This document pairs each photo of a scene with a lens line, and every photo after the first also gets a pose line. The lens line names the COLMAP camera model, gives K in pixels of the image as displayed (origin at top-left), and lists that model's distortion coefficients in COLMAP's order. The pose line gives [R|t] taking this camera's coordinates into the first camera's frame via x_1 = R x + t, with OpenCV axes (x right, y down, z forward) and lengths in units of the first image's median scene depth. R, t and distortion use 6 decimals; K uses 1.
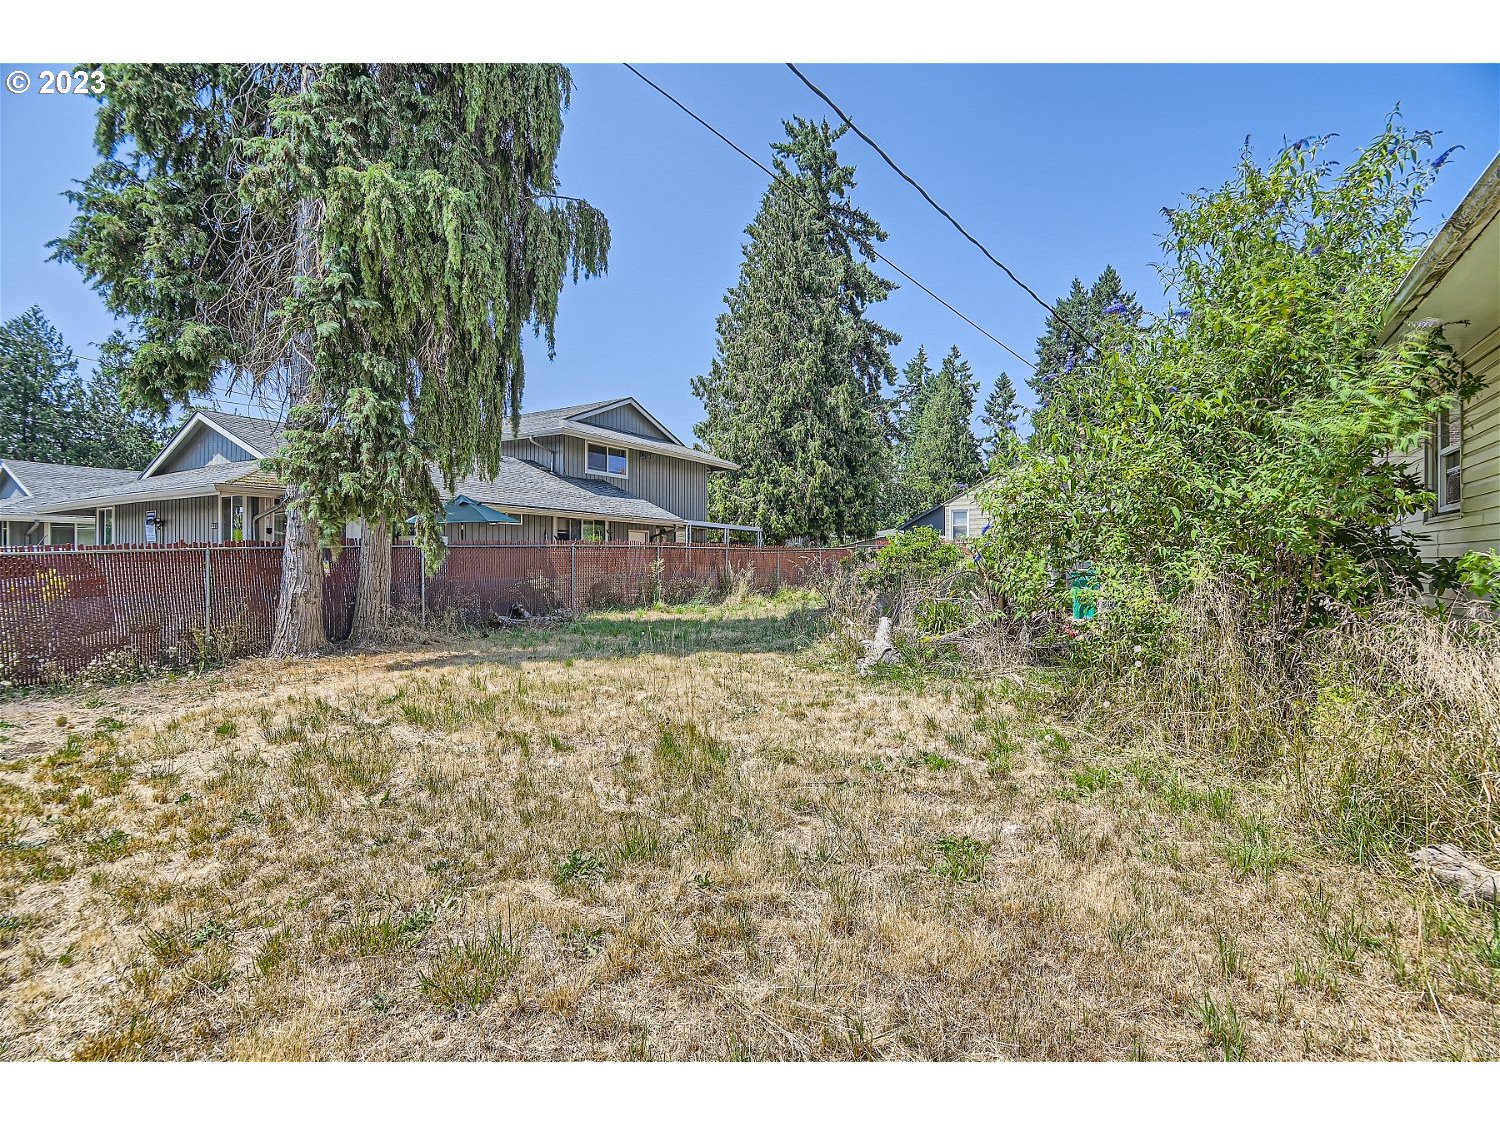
lens RADIAL K [[739.2, 0, 750.0], [0, 739.2, 562.5], [0, 0, 1]] dist [-0.021424, 0.001098]
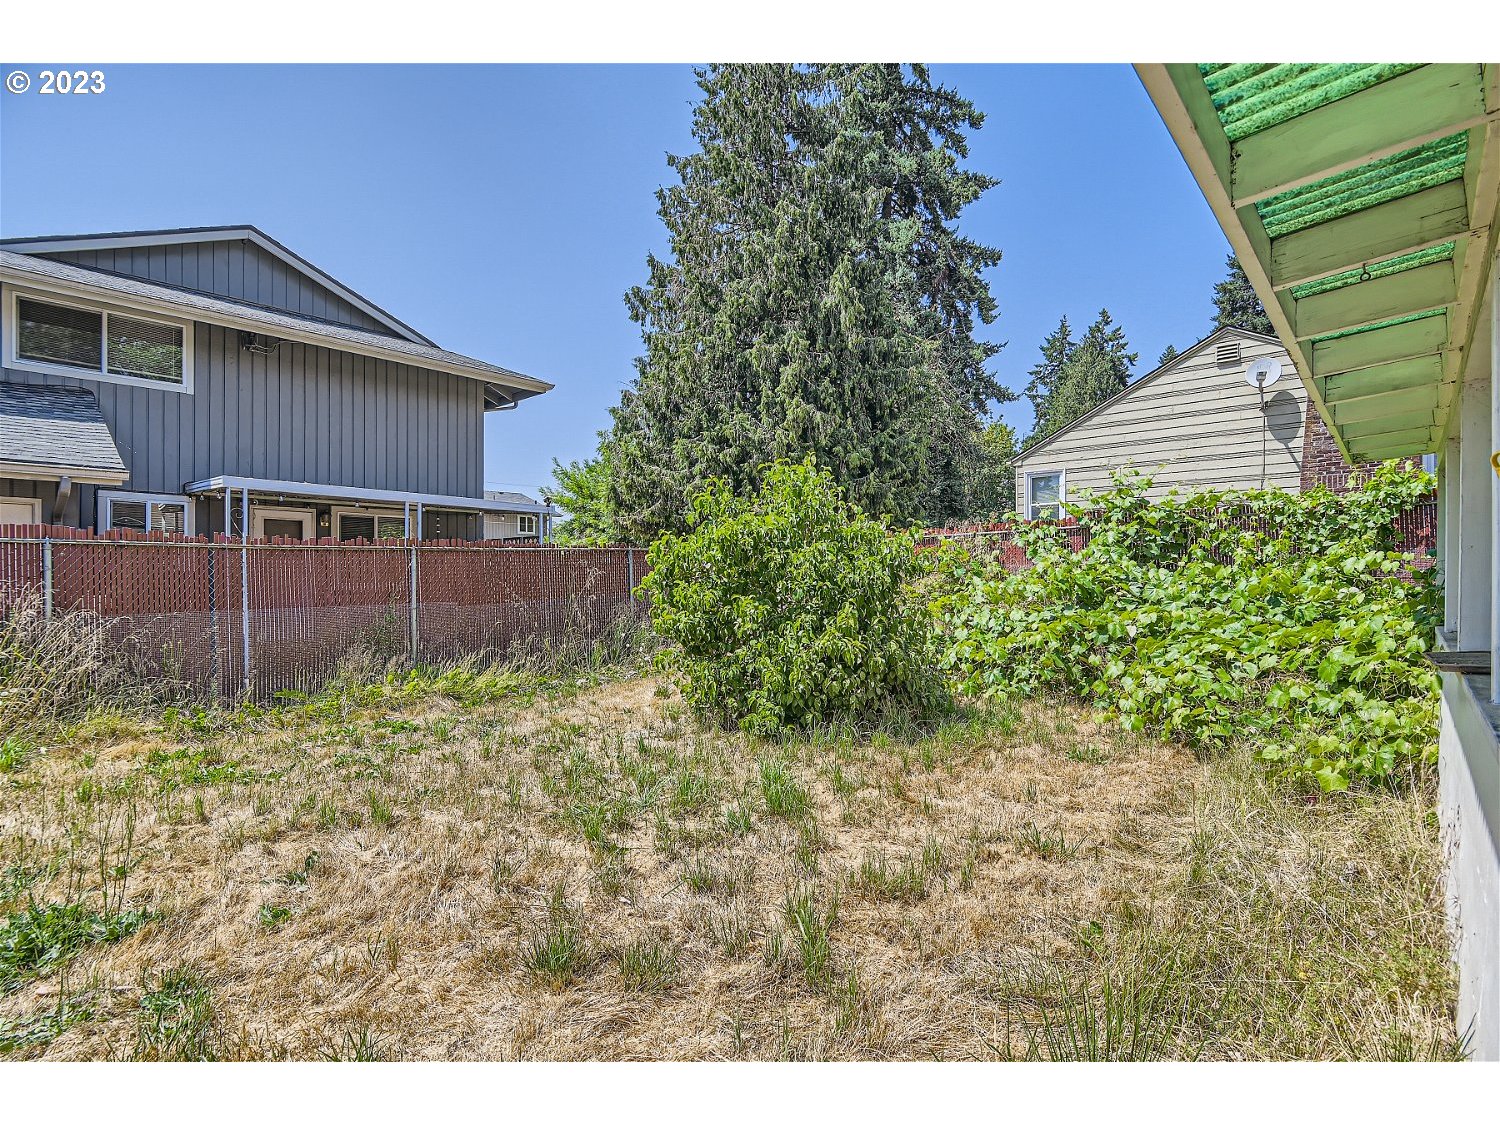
lens RADIAL K [[723.9, 0, 751.5], [0, 723.9, 579.9], [0, 0, 1]] dist [-0.016661, 0.000163]
pose [[0.980024, -0.001204, -0.198877, 0.153843], [0.002738, 0.999969, 0.007440, -0.002648], [0.198862, -0.007836, 0.979996, 0.400328]]
